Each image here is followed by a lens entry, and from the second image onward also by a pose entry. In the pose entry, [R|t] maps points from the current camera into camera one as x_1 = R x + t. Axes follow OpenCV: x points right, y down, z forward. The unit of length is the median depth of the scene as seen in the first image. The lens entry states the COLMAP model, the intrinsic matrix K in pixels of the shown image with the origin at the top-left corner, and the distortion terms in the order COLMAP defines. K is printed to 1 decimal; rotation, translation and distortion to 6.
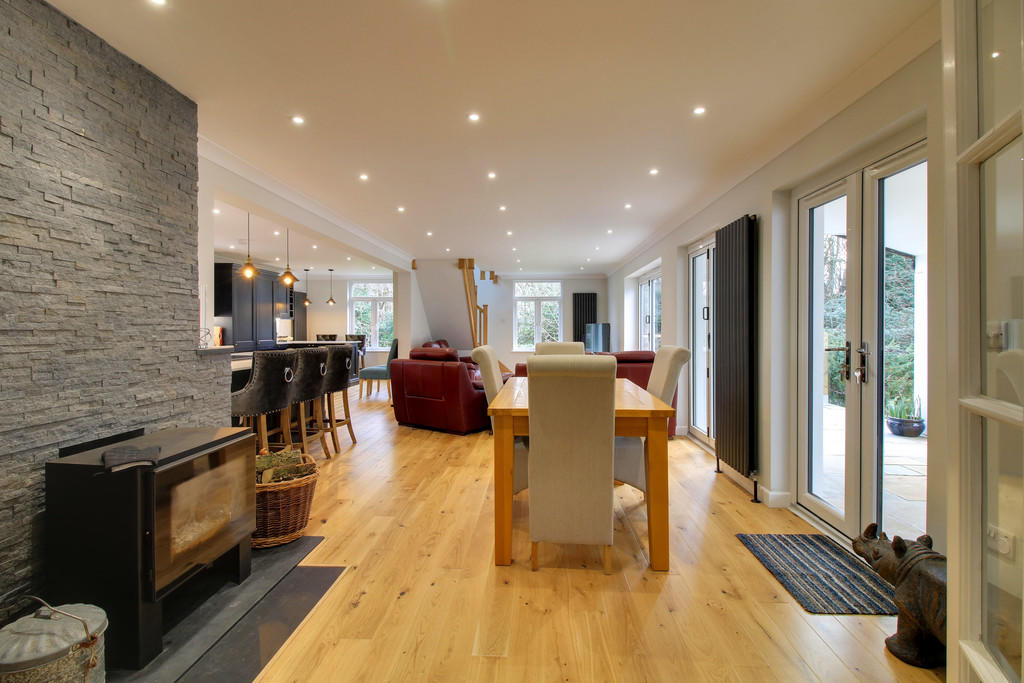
lens RADIAL K [[471.4, 0, 533.9], [0, 471.4, 327.6], [0, 0, 1]] dist [-0.016439, -0.000266]
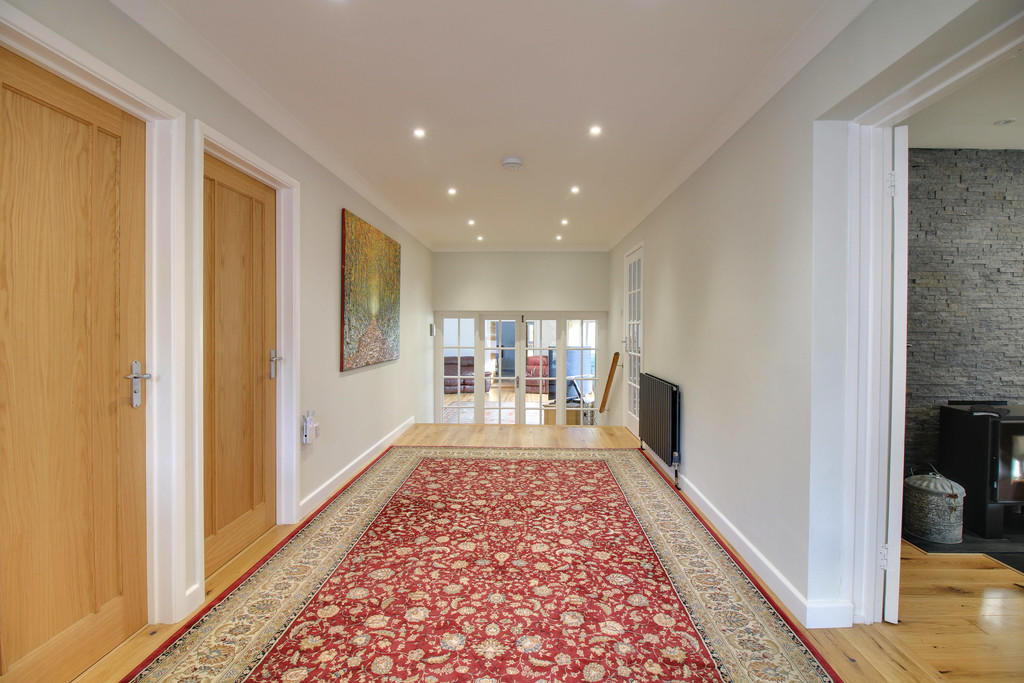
lens RADIAL K [[471.4, 0, 517.2], [0, 471.4, 333.1], [0, 0, 1]] dist [-0.016439, -0.000266]
pose [[-0.013662, 0.018349, -0.999738, 0.719528], [-0.003336, 0.999825, 0.018396, -0.017284], [0.999901, 0.003587, -0.013598, -0.584154]]
